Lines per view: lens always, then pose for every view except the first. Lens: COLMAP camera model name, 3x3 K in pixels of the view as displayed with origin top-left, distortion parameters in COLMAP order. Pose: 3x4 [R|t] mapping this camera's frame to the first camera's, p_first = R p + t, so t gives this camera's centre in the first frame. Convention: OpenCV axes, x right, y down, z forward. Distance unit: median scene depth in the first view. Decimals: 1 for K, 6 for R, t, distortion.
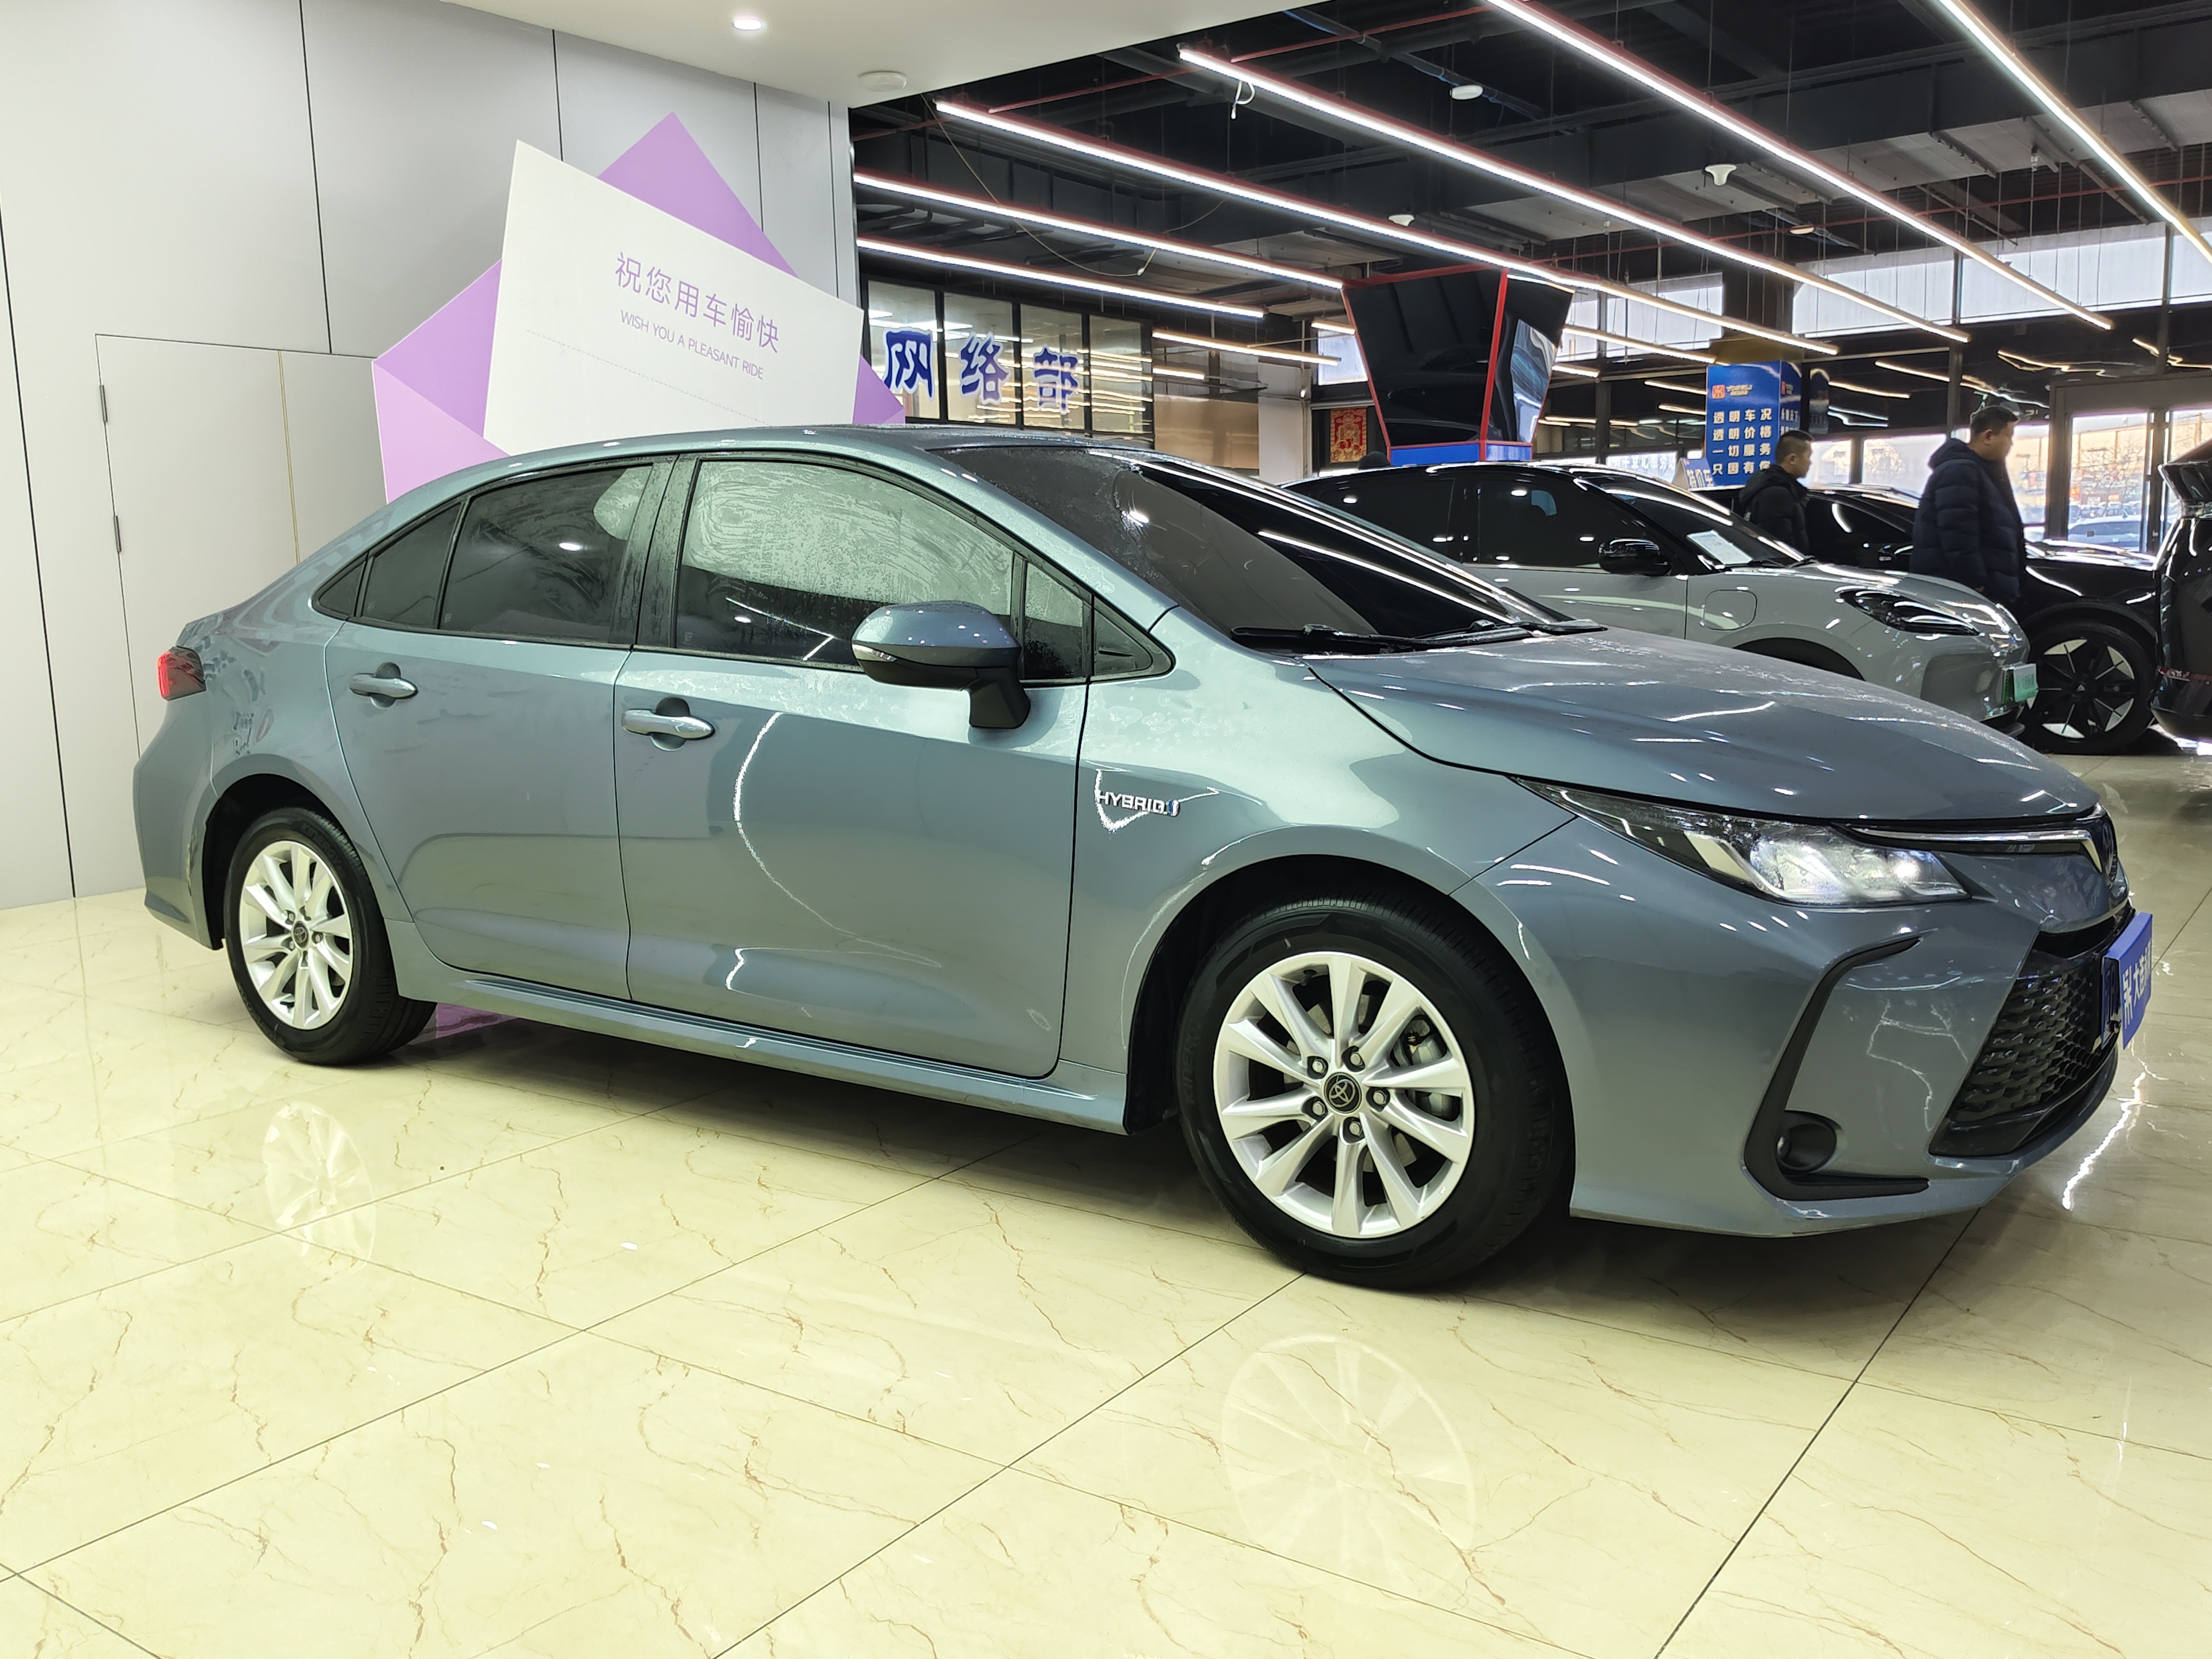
lens RADIAL K [[1873.5, 0, 1090.7], [0, 1873.5, 869.5], [0, 0, 1]] dist [0.046626, -0.051821]
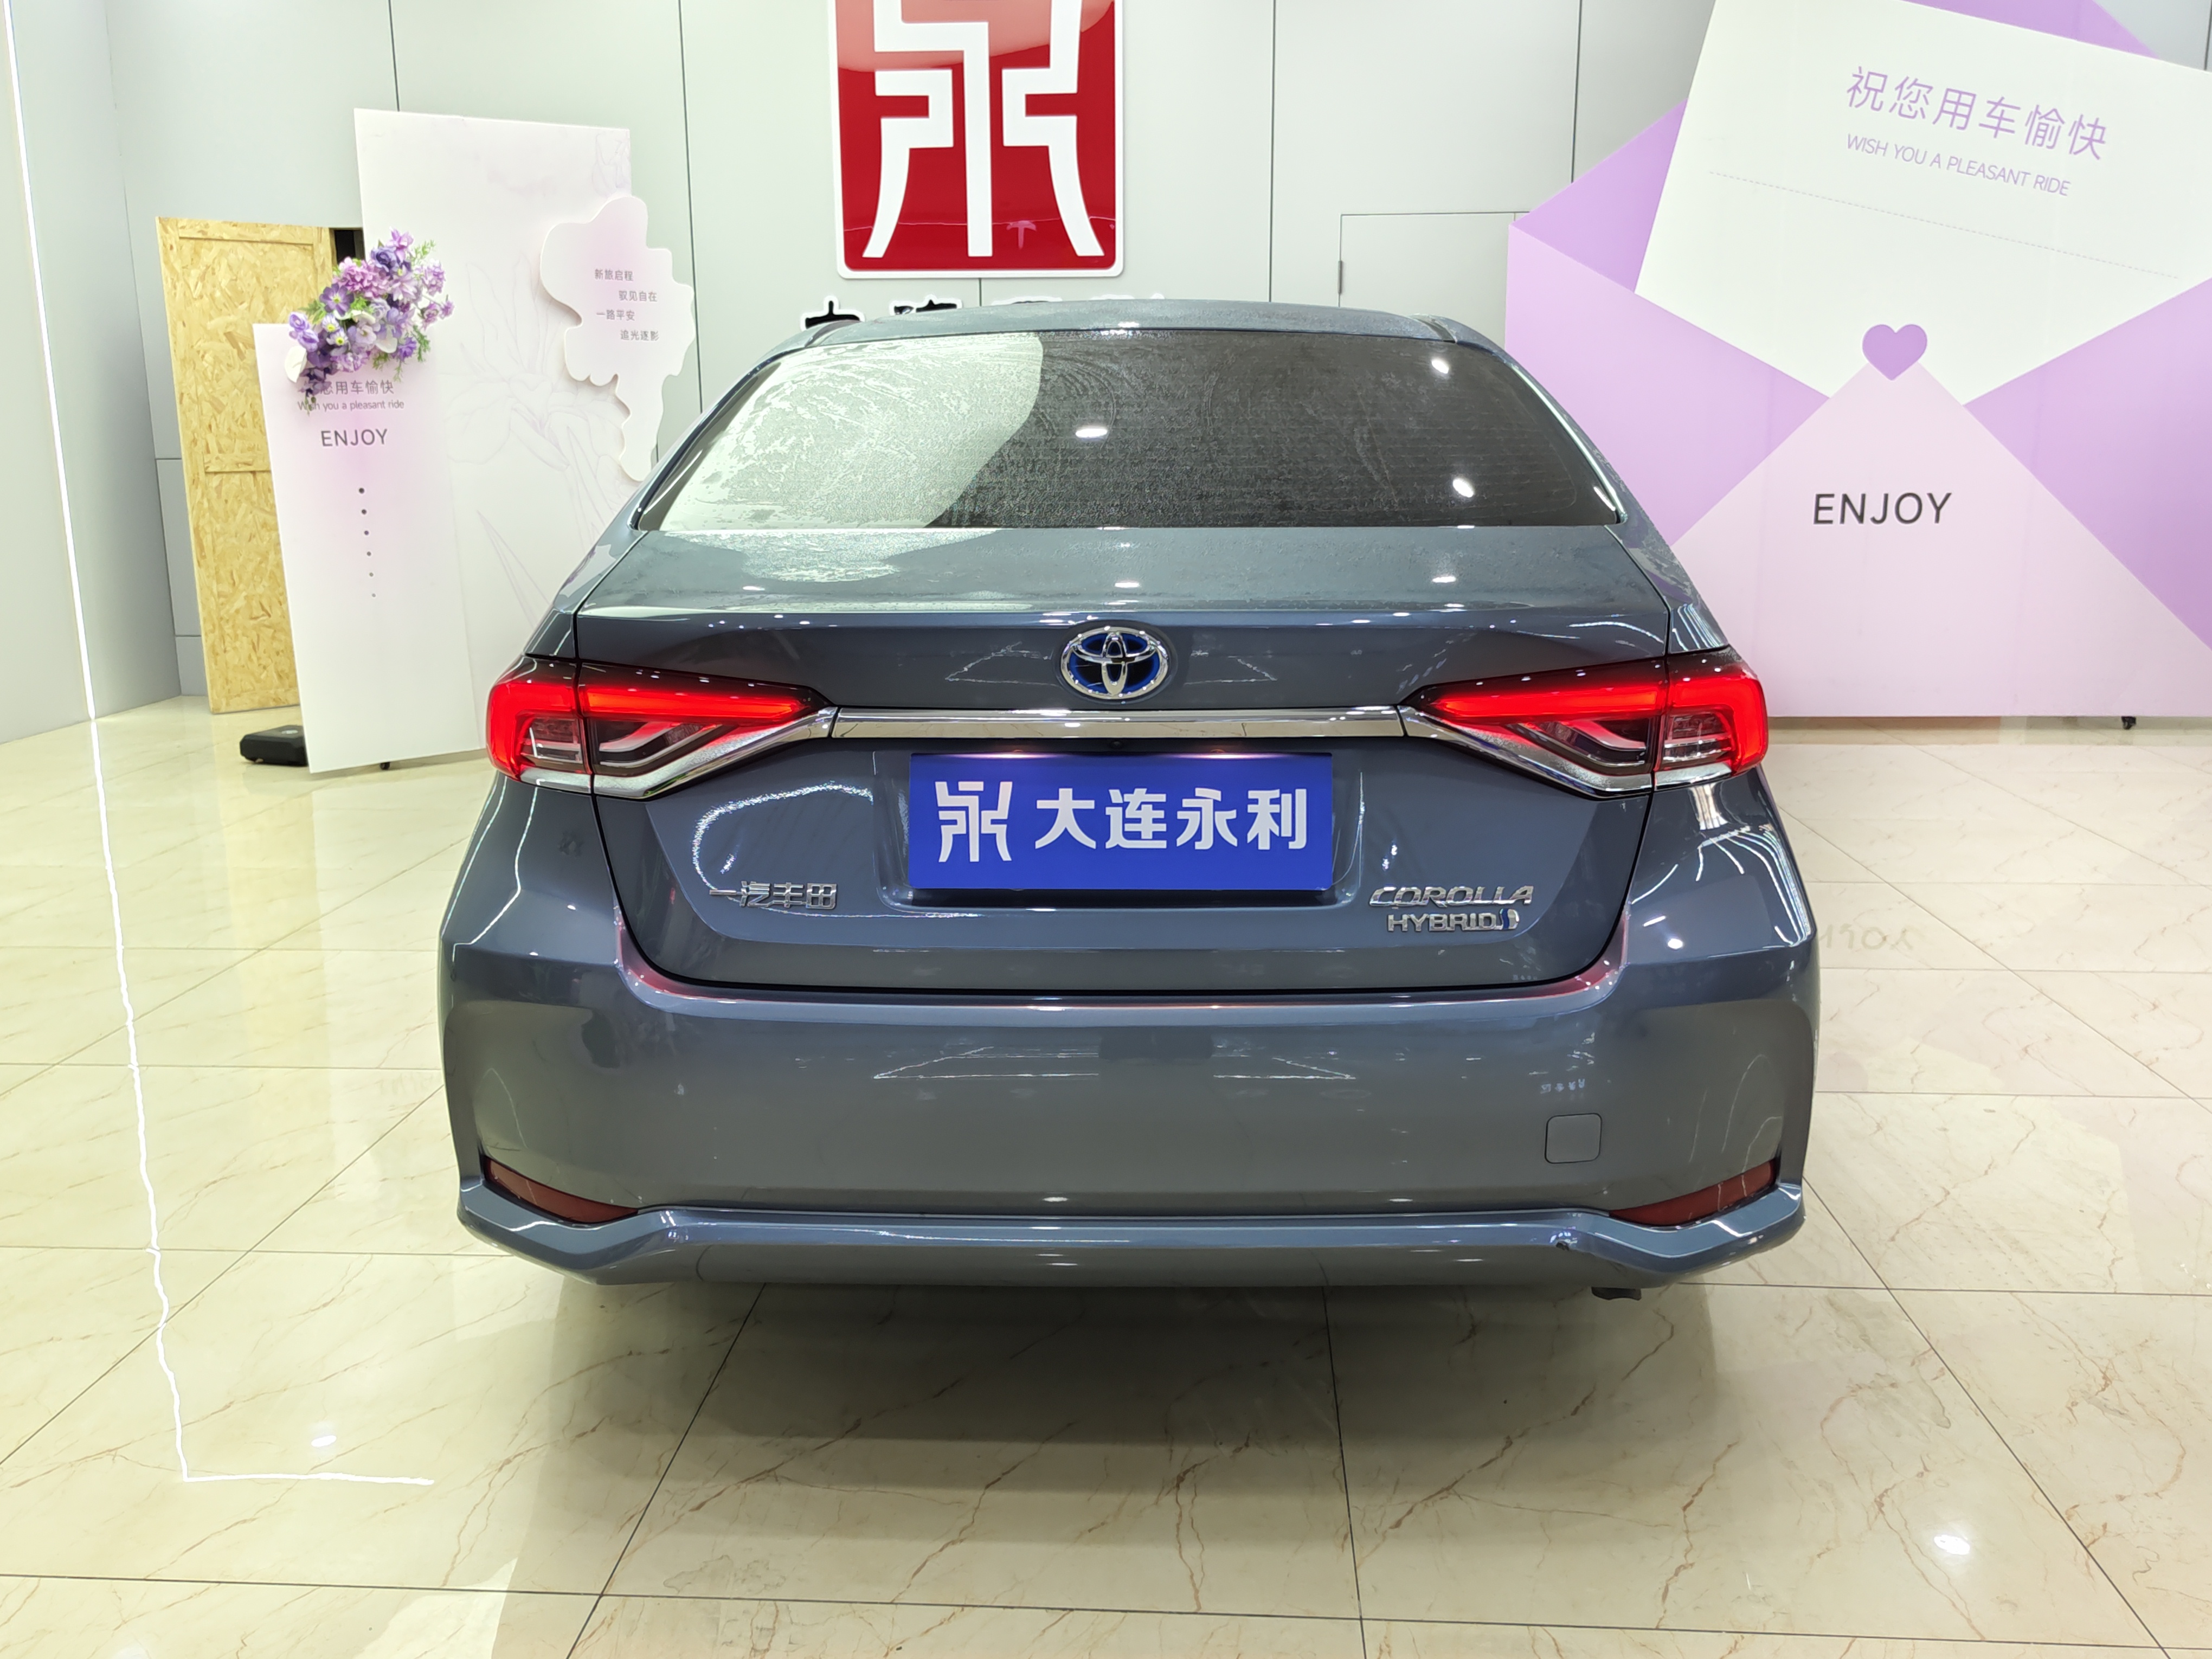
lens RADIAL K [[1873.5, 0, 1100.2], [0, 1873.5, 814.7], [0, 0, 1]] dist [0.046626, -0.051821]
pose [[0.534857, 0.198791, -0.821225, 0.316895], [-0.141698, 0.979268, 0.144761, -0.056380], [0.832976, 0.038940, 0.551937, 0.206857]]
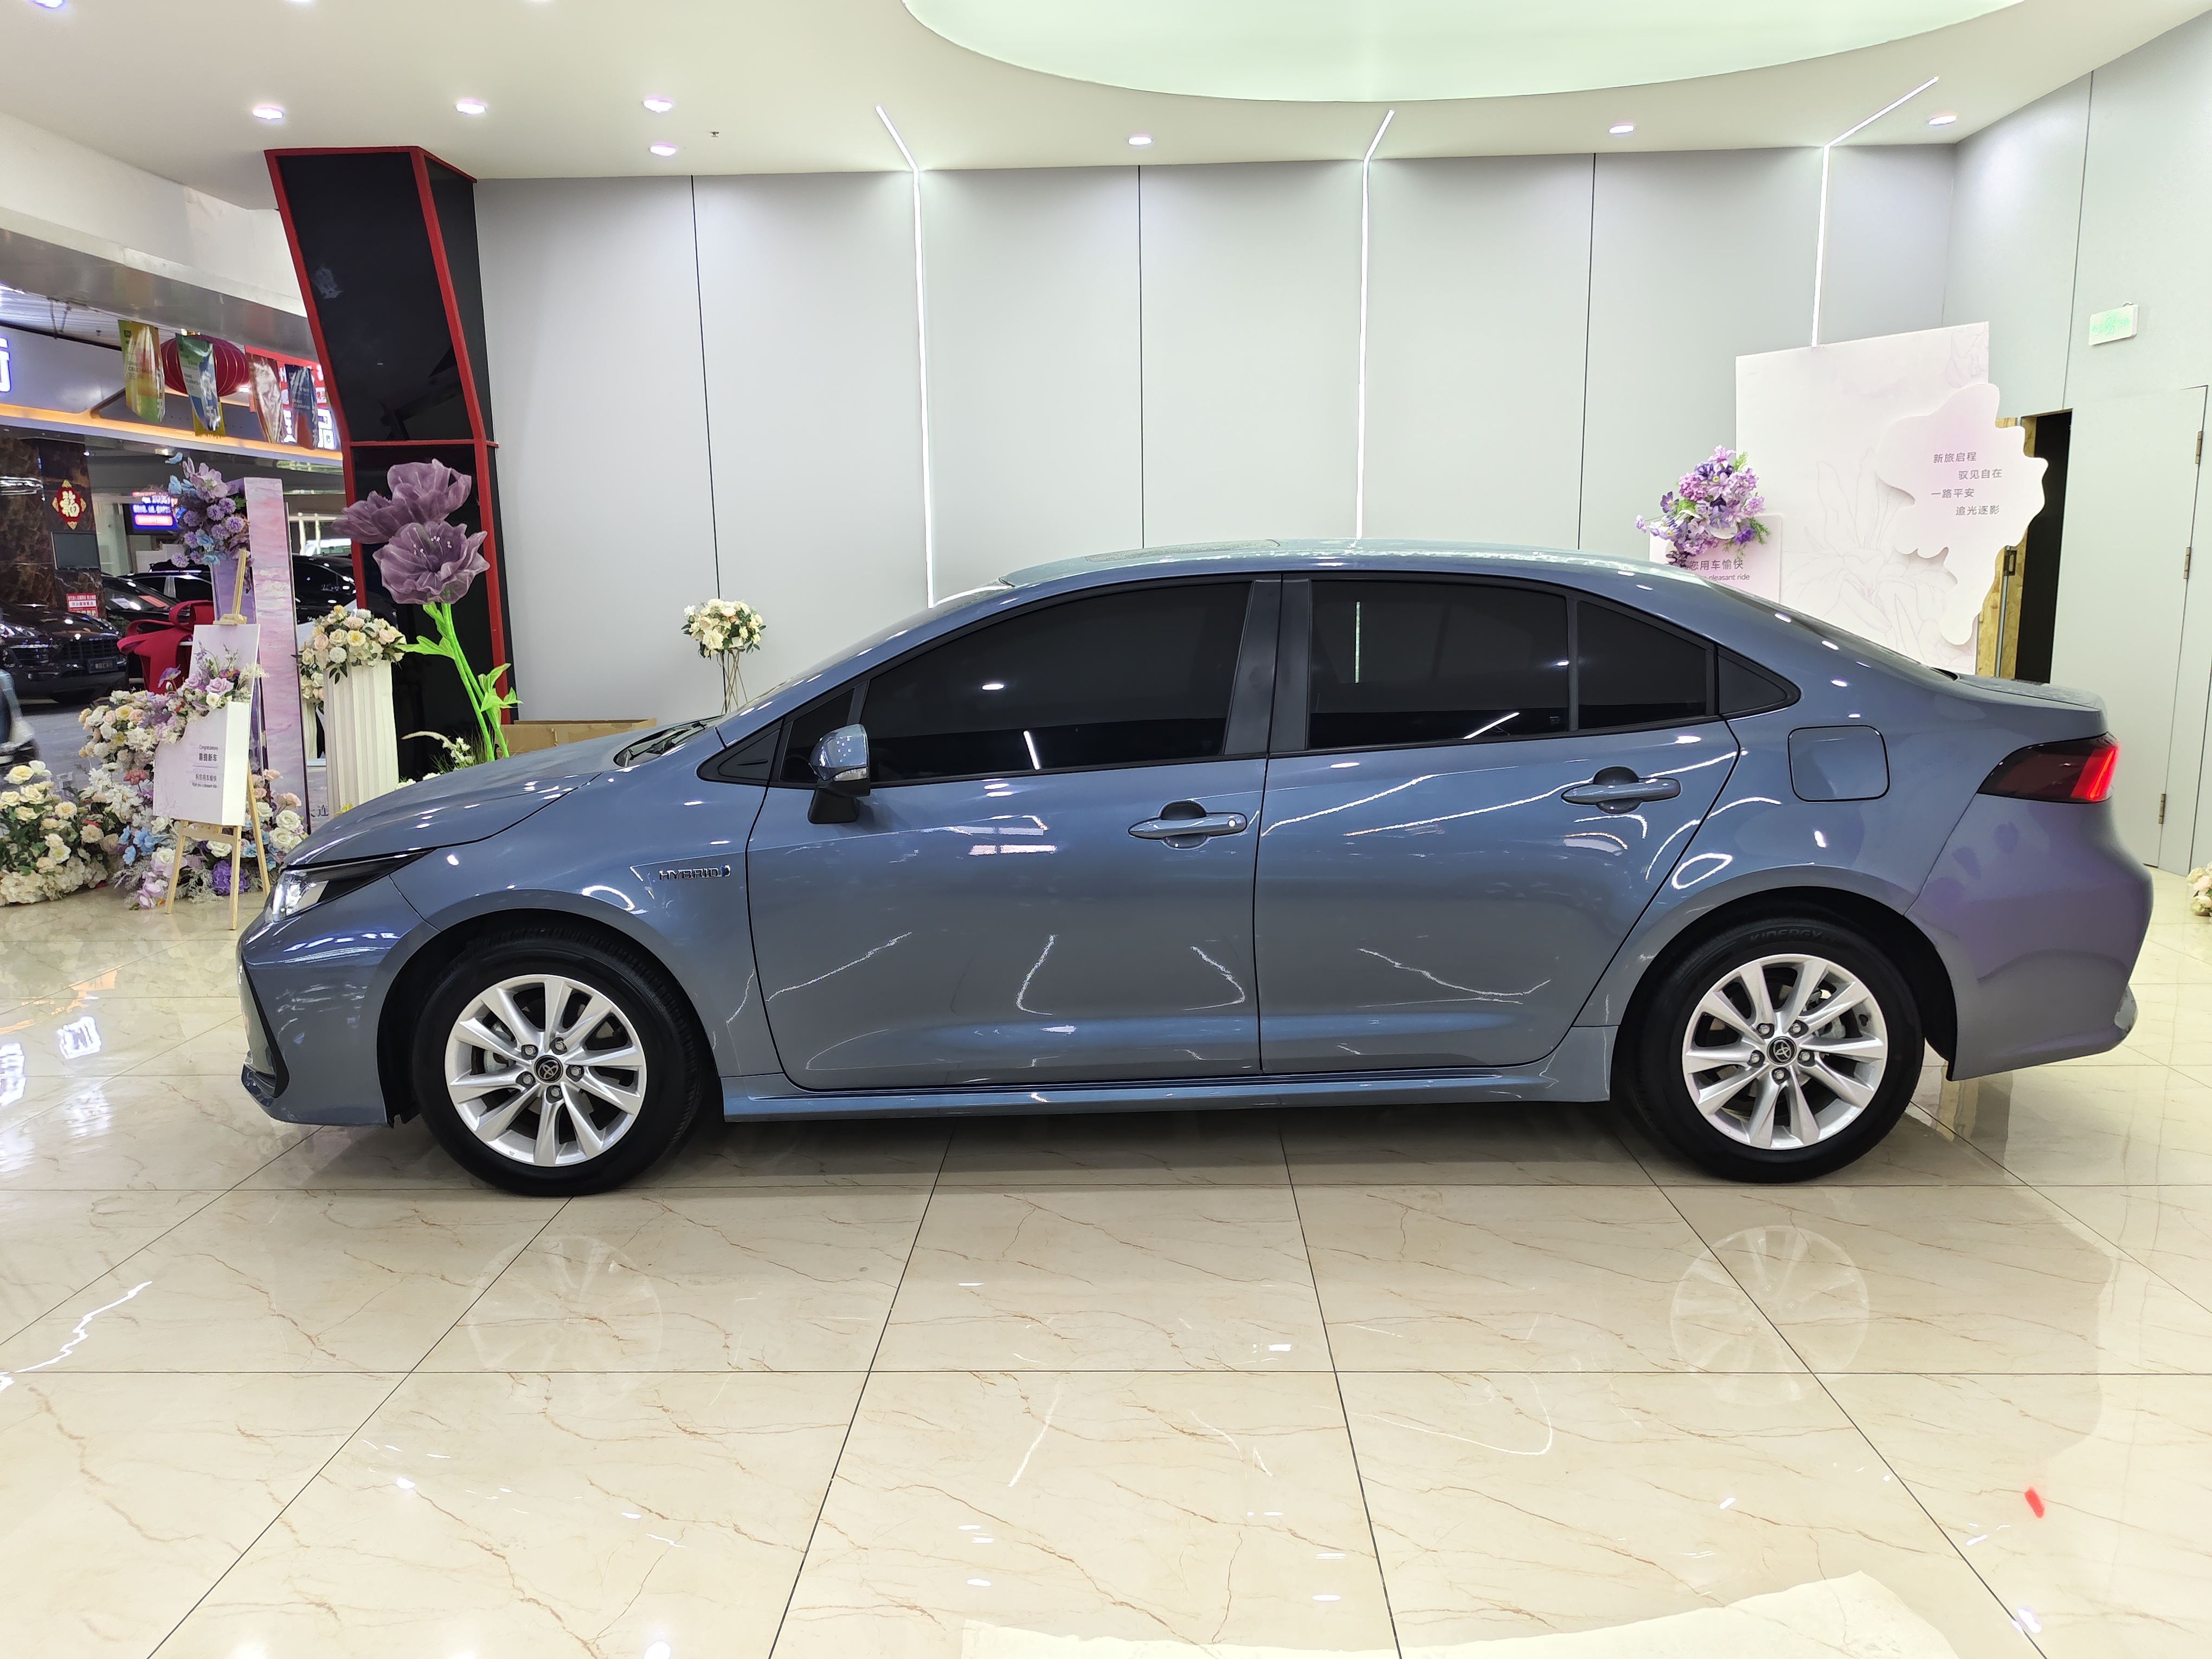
lens RADIAL K [[1530.0, 0, 1108.0], [0, 1530.0, 832.6], [0, 0, 1]] dist [0.039144, -0.049823]
pose [[-0.823132, 0.135975, -0.551329, 0.243836], [-0.051427, 0.949067, 0.310850, -0.172102], [0.565516, 0.284223, -0.774215, 0.844787]]
